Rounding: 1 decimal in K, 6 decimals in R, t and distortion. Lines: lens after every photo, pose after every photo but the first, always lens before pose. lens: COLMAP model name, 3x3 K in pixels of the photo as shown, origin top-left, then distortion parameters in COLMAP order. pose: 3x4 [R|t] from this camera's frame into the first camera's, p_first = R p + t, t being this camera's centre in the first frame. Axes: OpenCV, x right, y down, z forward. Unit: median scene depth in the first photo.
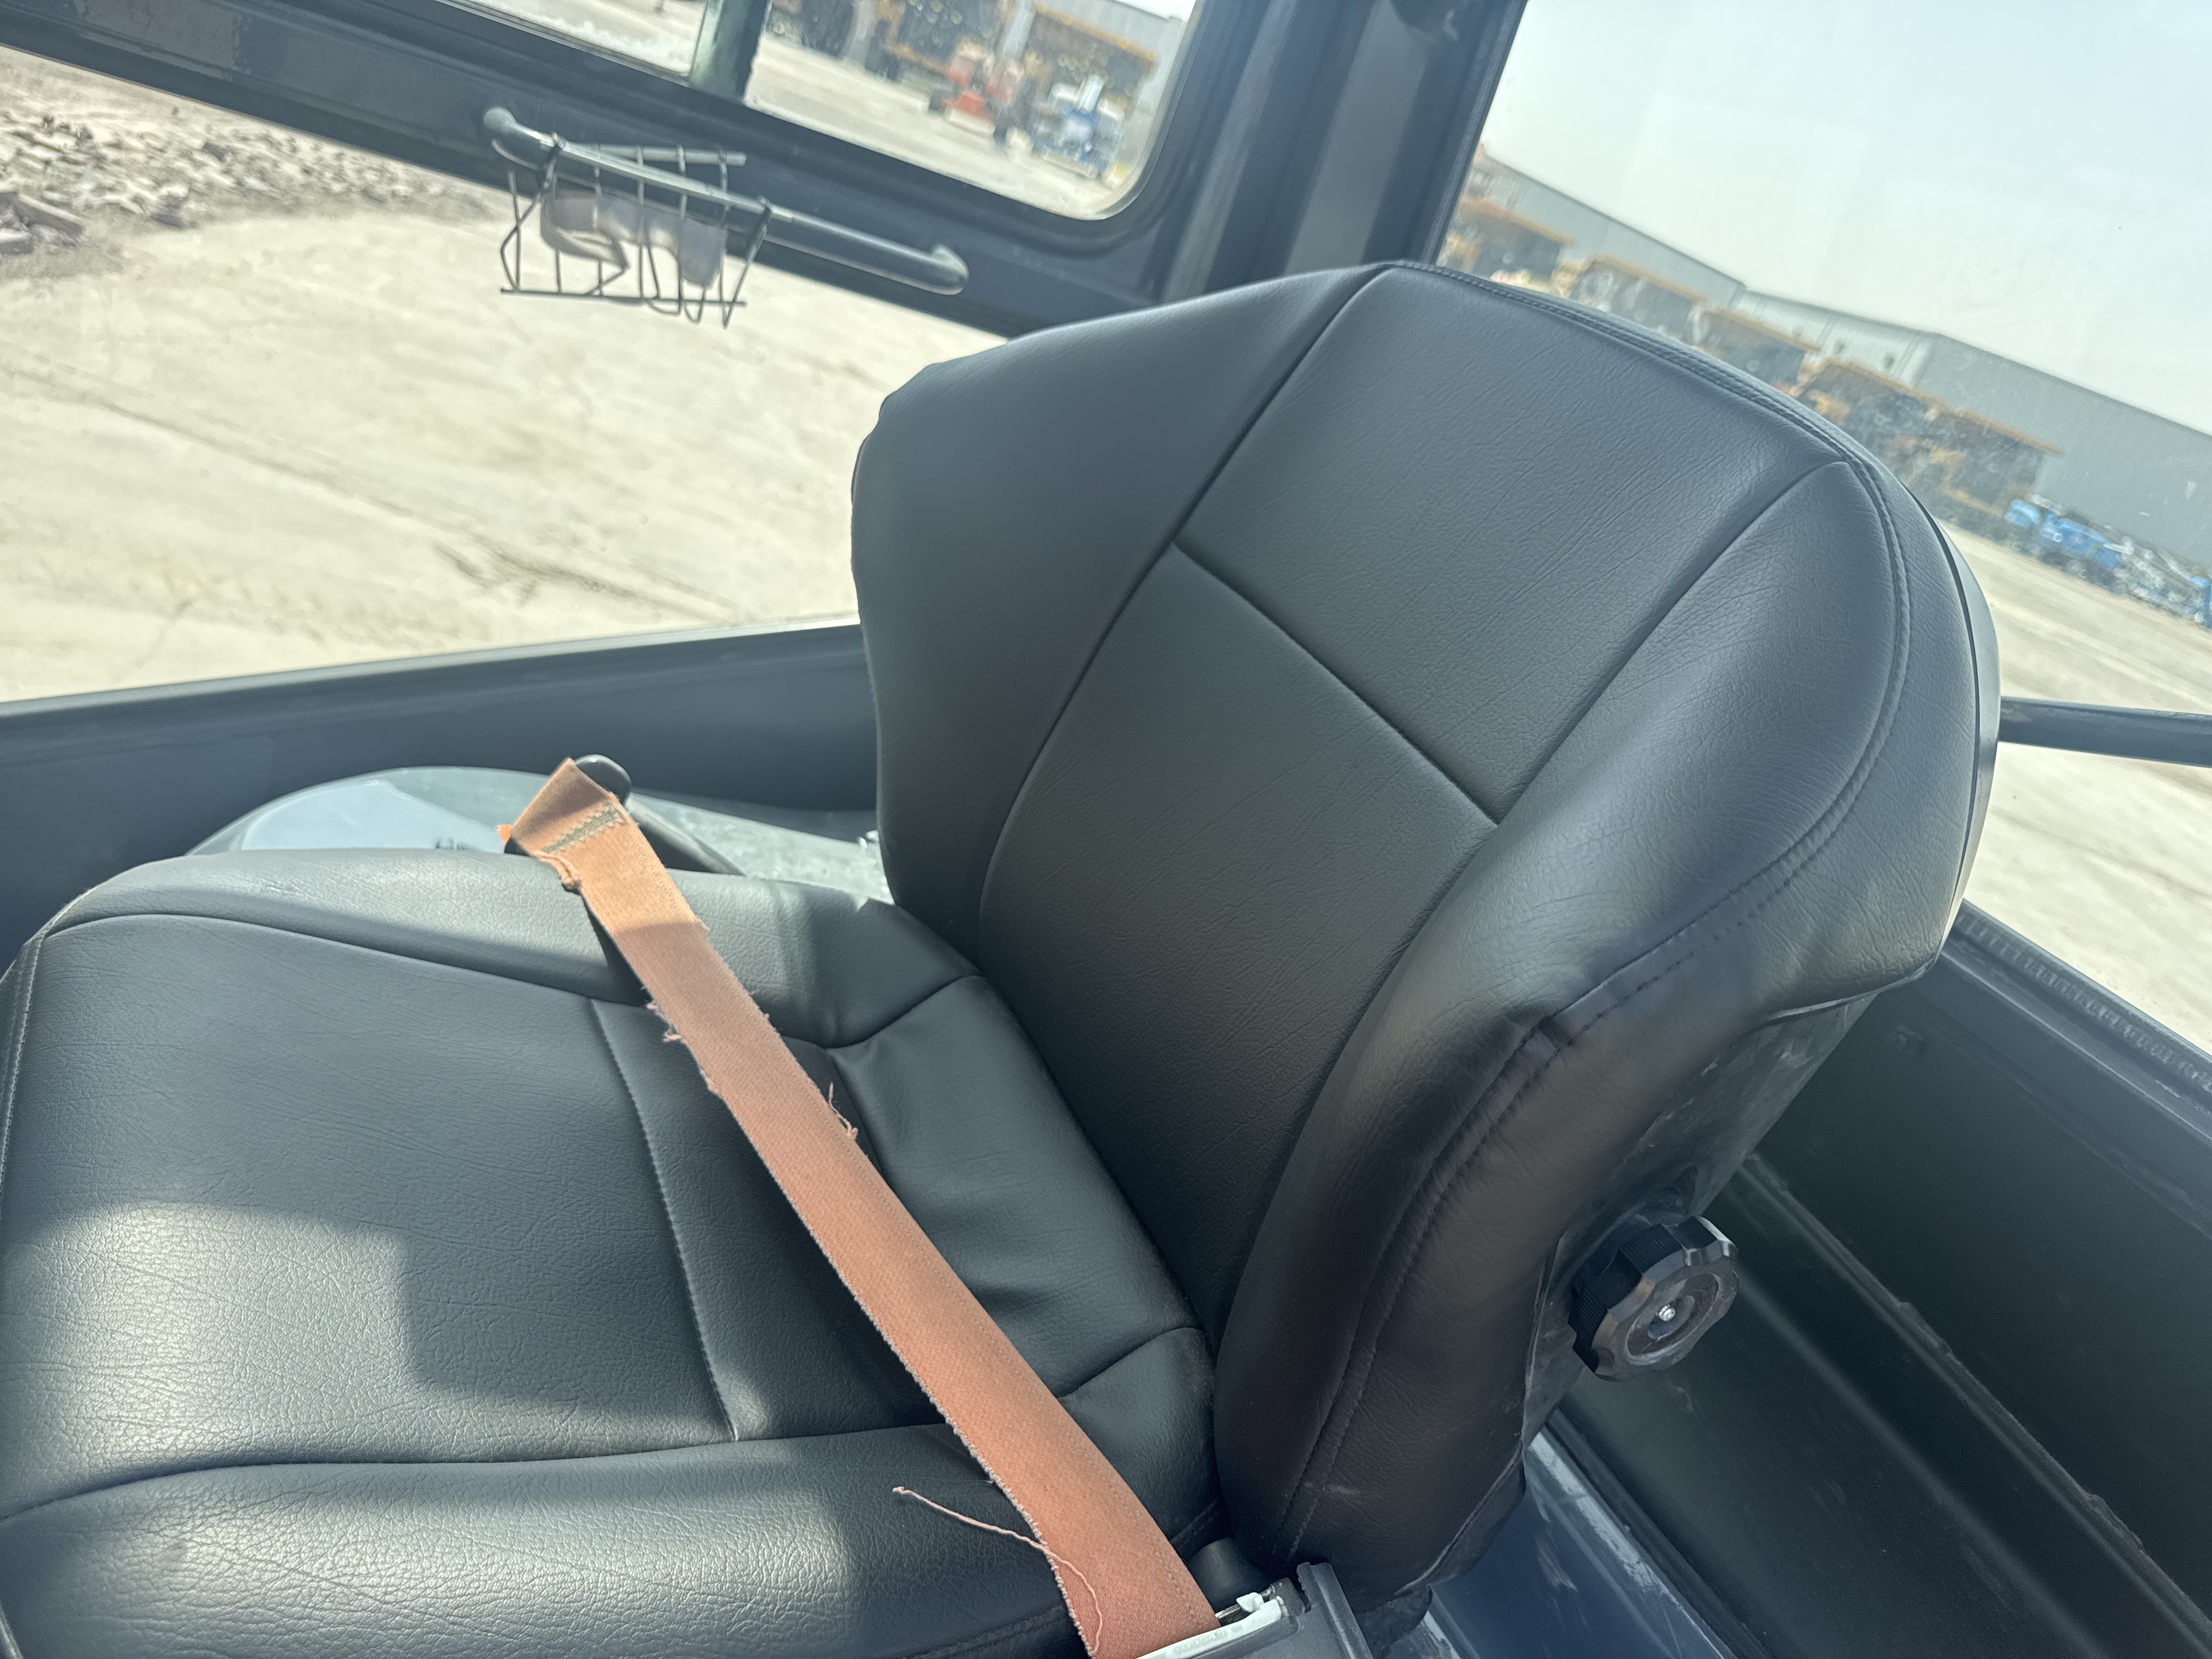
lens RADIAL K [[1586.0, 0, 1099.8], [0, 1586.0, 849.2], [0, 0, 1]] dist [-0.000195, -0.010416]
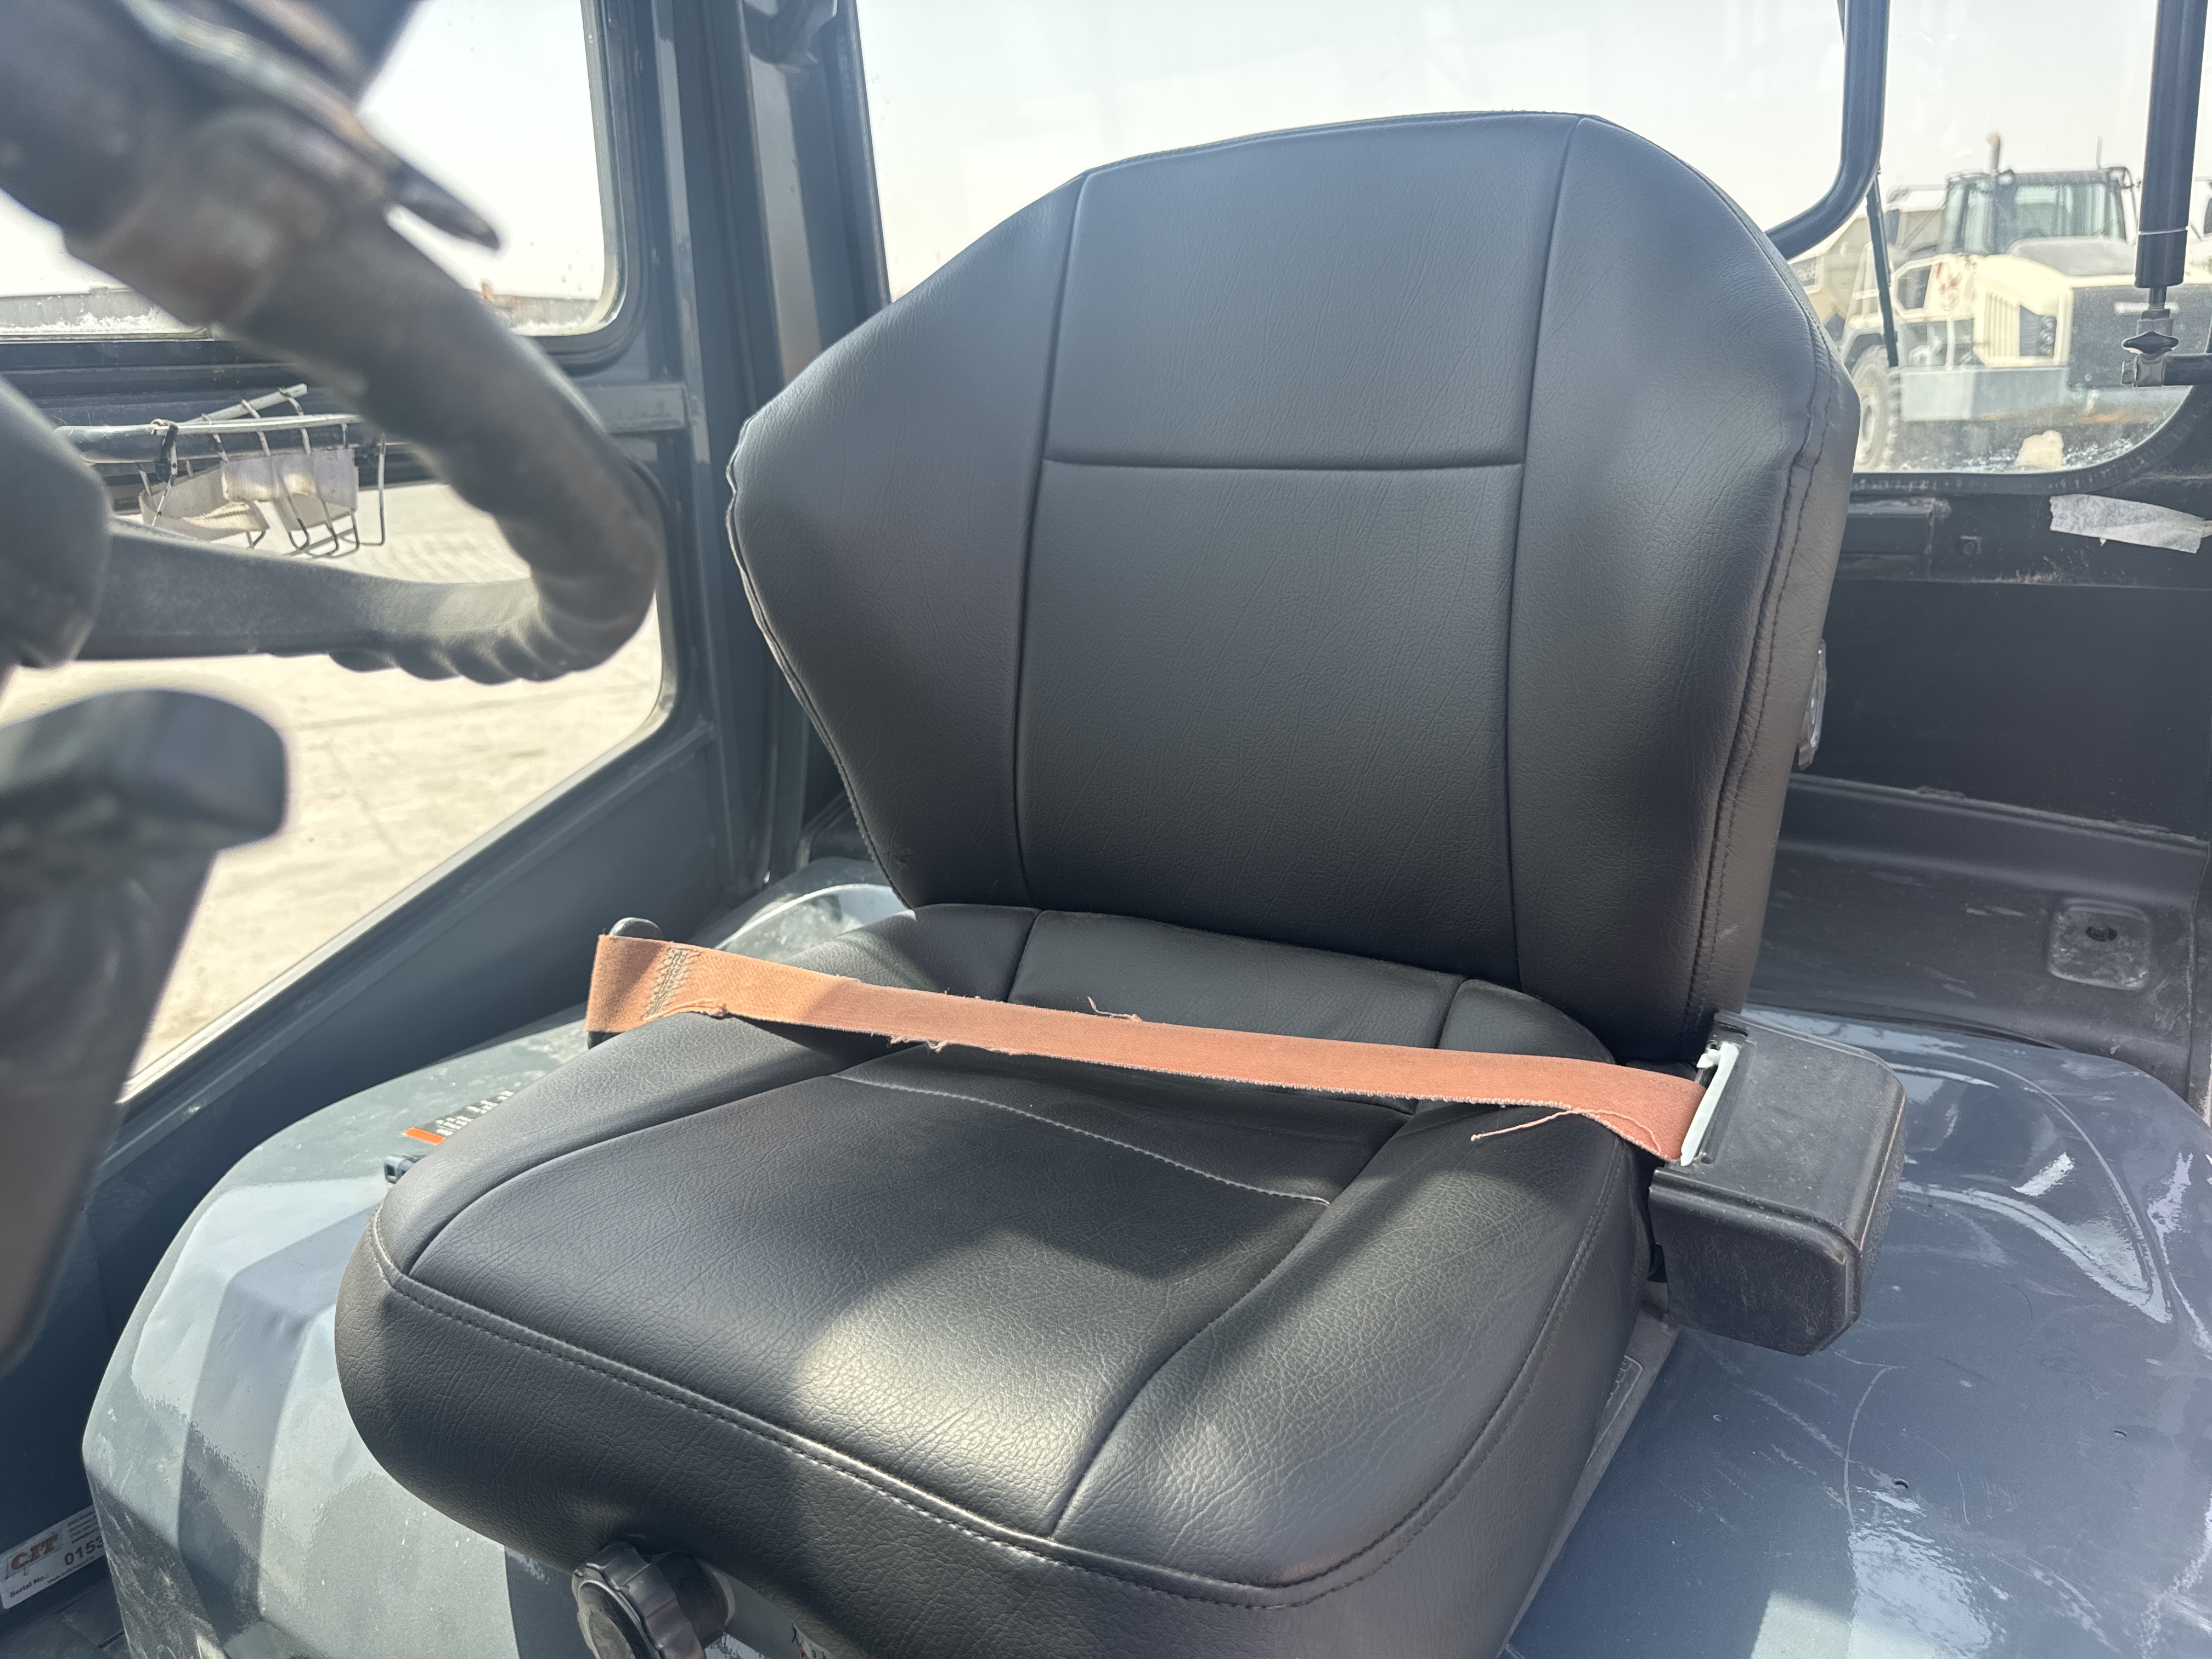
lens RADIAL K [[1586.0, 0, 1099.8], [0, 1586.0, 849.2], [0, 0, 1]] dist [-0.000195, -0.010416]
pose [[0.781512, -0.500035, 0.373100, -0.438705], [0.518138, 0.853308, 0.058302, 0.000460], [-0.347522, 0.147754, 0.925958, -0.029302]]
